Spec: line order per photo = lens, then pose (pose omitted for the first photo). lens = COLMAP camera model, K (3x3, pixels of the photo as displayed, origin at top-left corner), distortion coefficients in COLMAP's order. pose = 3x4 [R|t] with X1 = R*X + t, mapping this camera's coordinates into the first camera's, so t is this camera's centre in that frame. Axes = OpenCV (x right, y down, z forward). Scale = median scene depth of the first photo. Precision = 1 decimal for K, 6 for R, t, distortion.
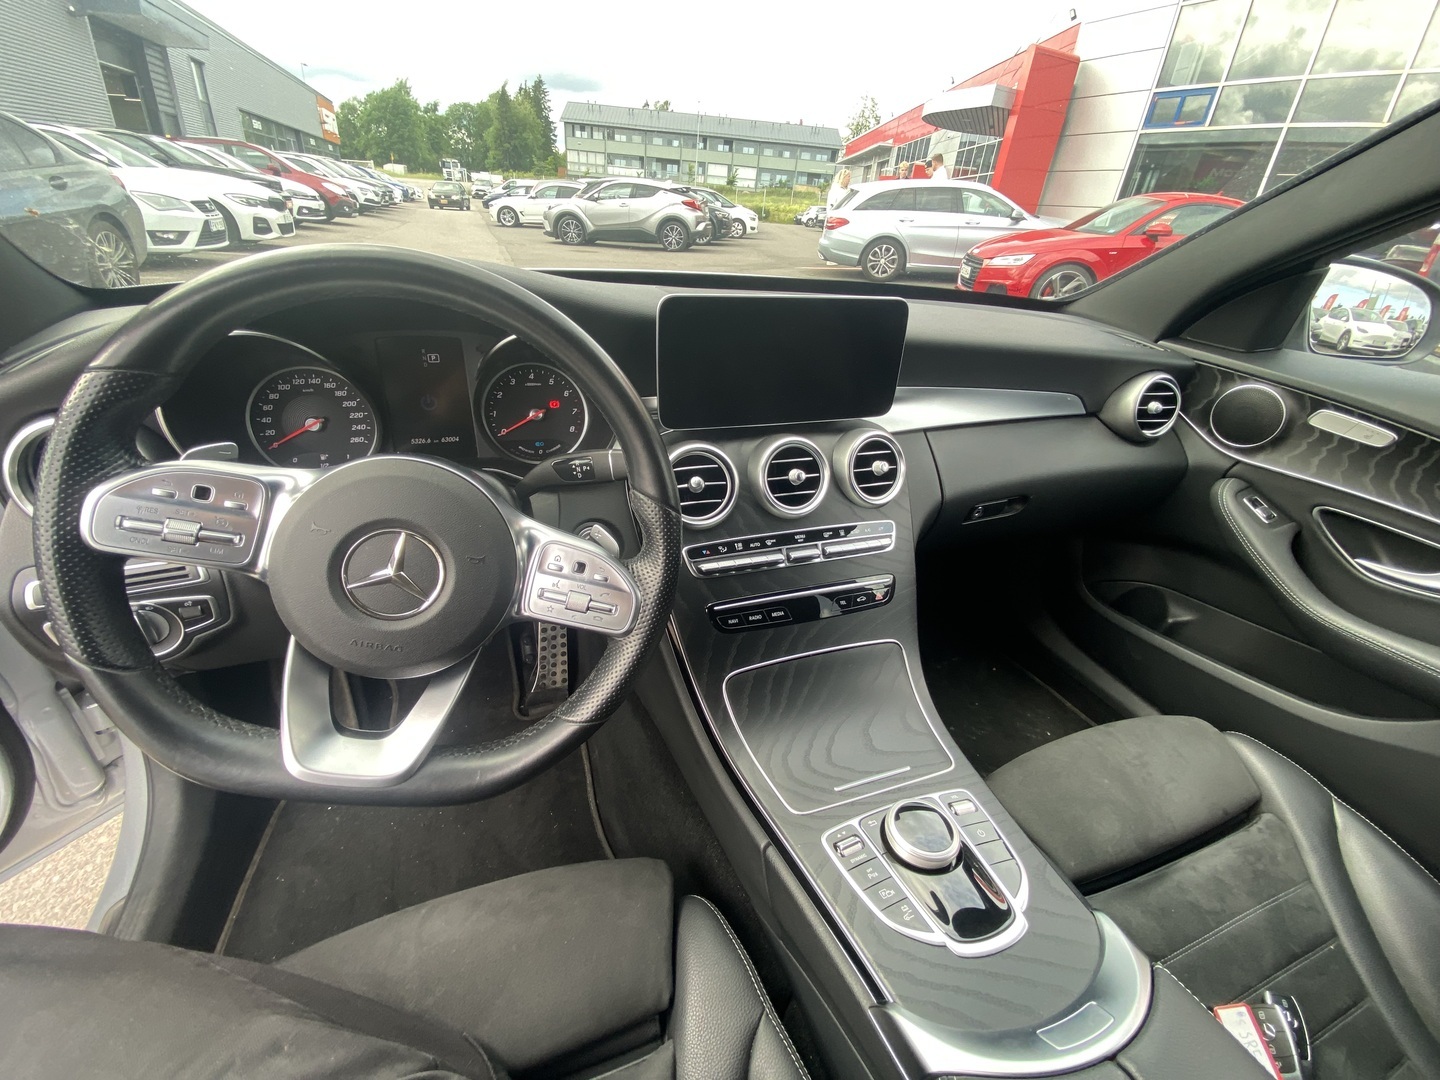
lens RADIAL K [[571.8, 0, 720.0], [0, 571.8, 540.0], [0, 0, 1]] dist [0.016839, -0.019310]
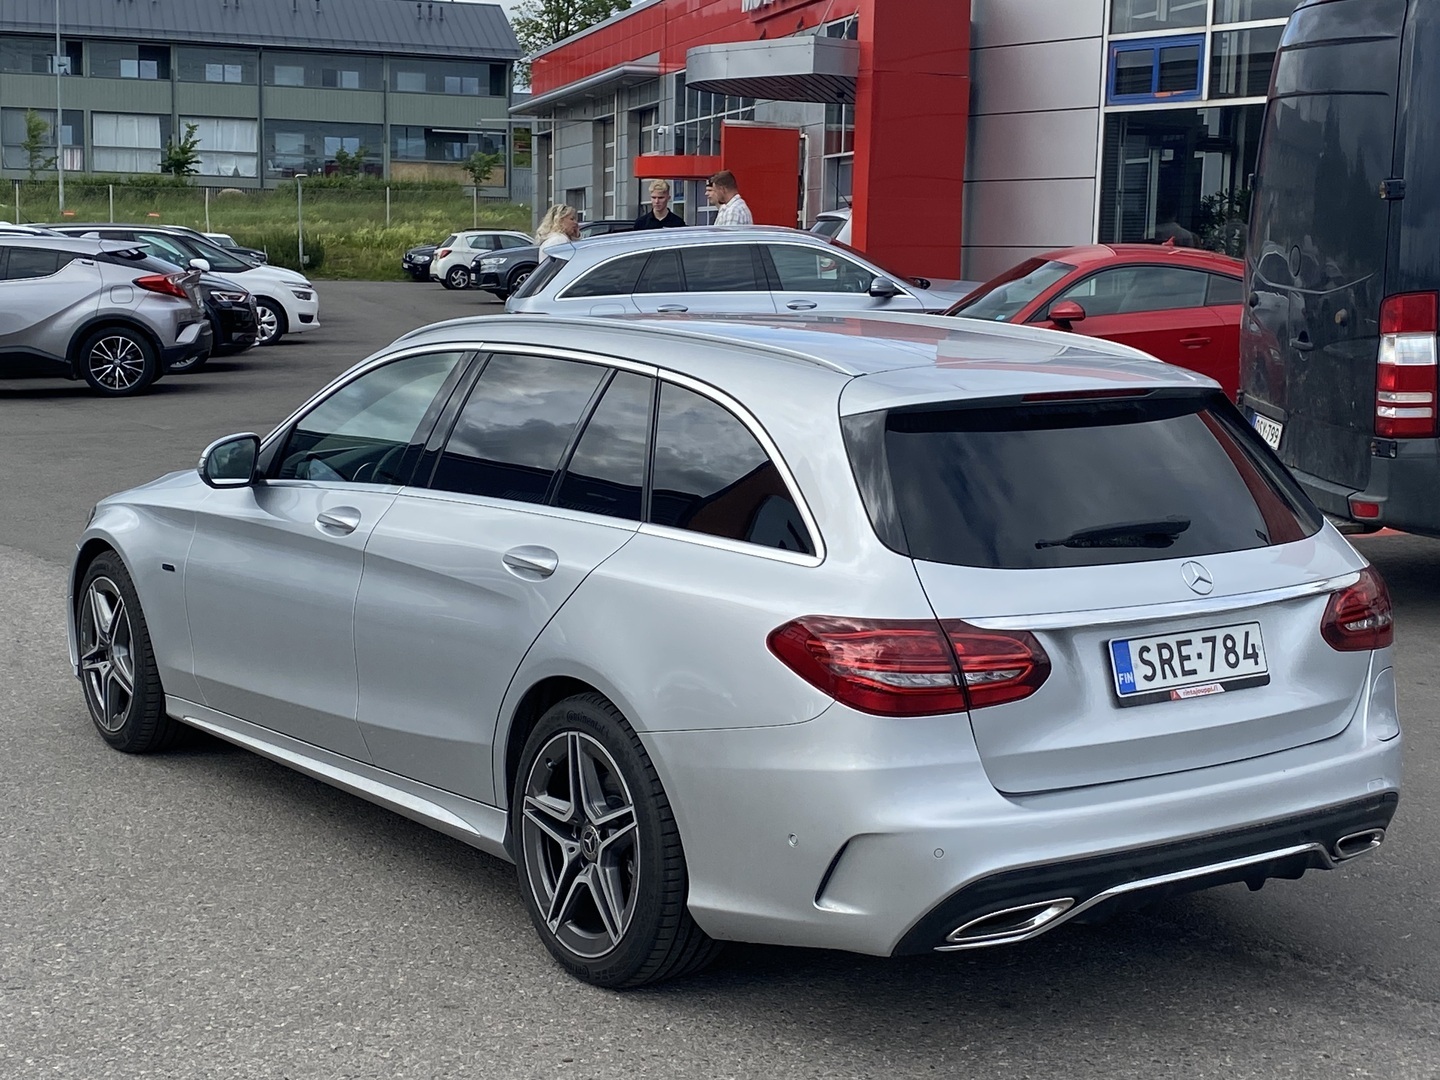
lens RADIAL K [[2213.4, 0, 720.0], [0, 2213.4, 540.0], [0, 0, 1]] dist [0.172258, -0.140017]
pose [[0.965504, -0.093269, 0.243109, -0.024804], [0.176590, 0.920673, -0.348106, 0.063460], [-0.191357, 0.379028, 0.905384, -0.142115]]
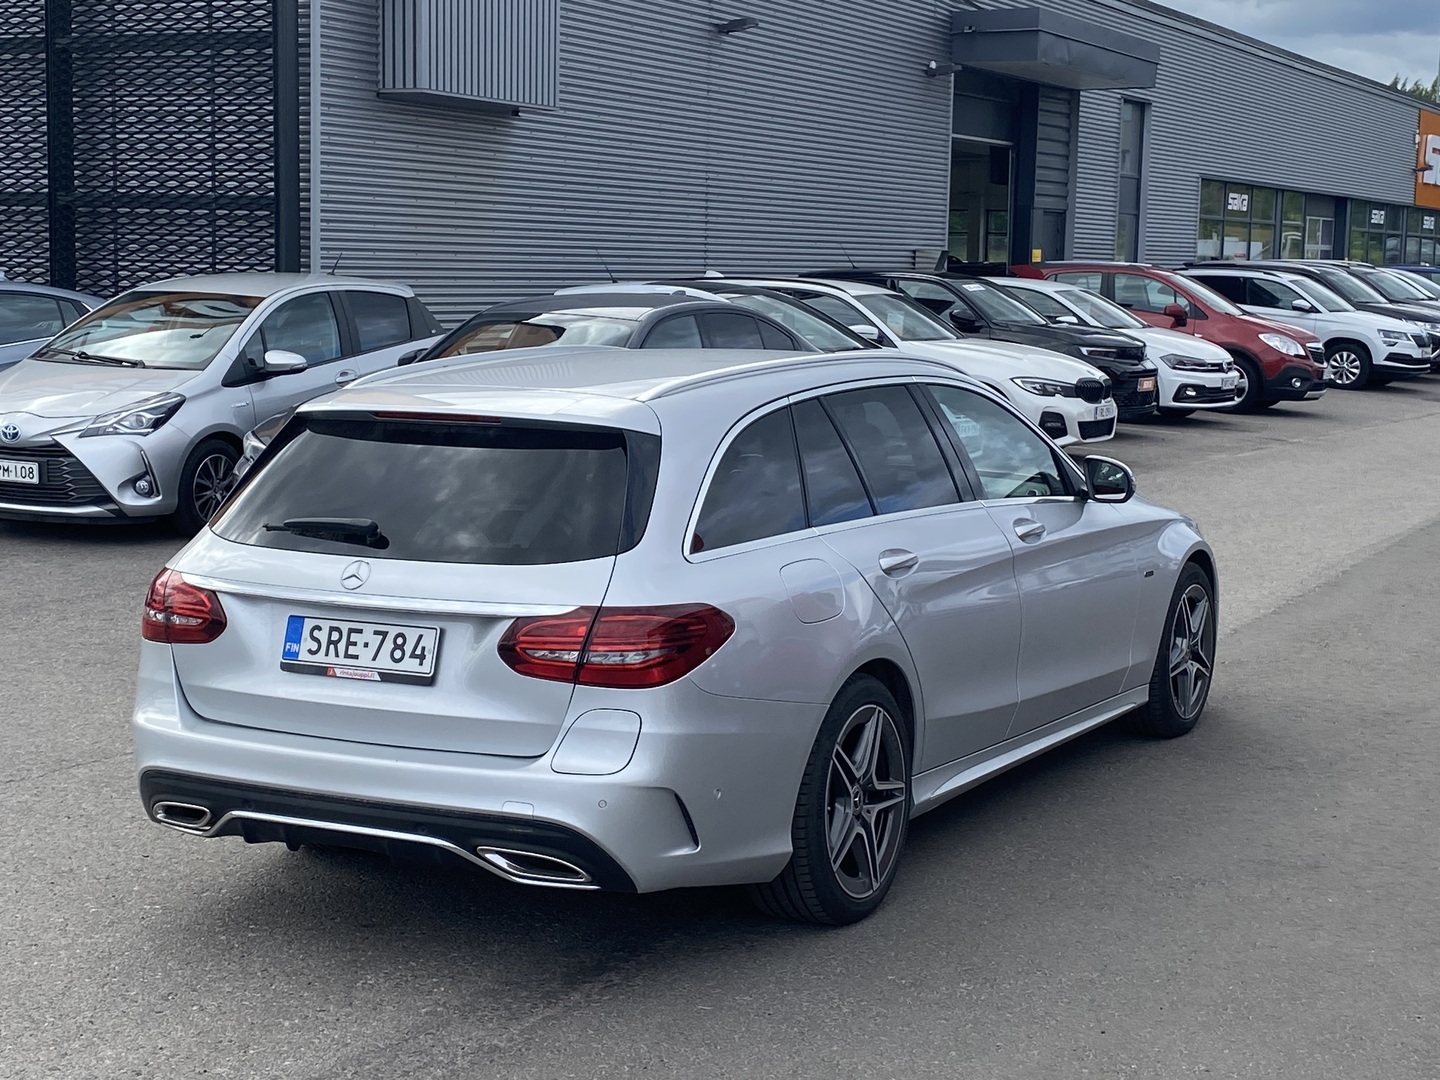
lens RADIAL K [[2213.4, 0, 720.0], [0, 2213.4, 540.0], [0, 0, 1]] dist [0.172258, -0.140017]
pose [[0.651447, 0.024694, -0.758292, 0.141480], [-0.343769, 0.900591, -0.266004, 0.055234], [0.676342, 0.433965, 0.595177, -0.106316]]
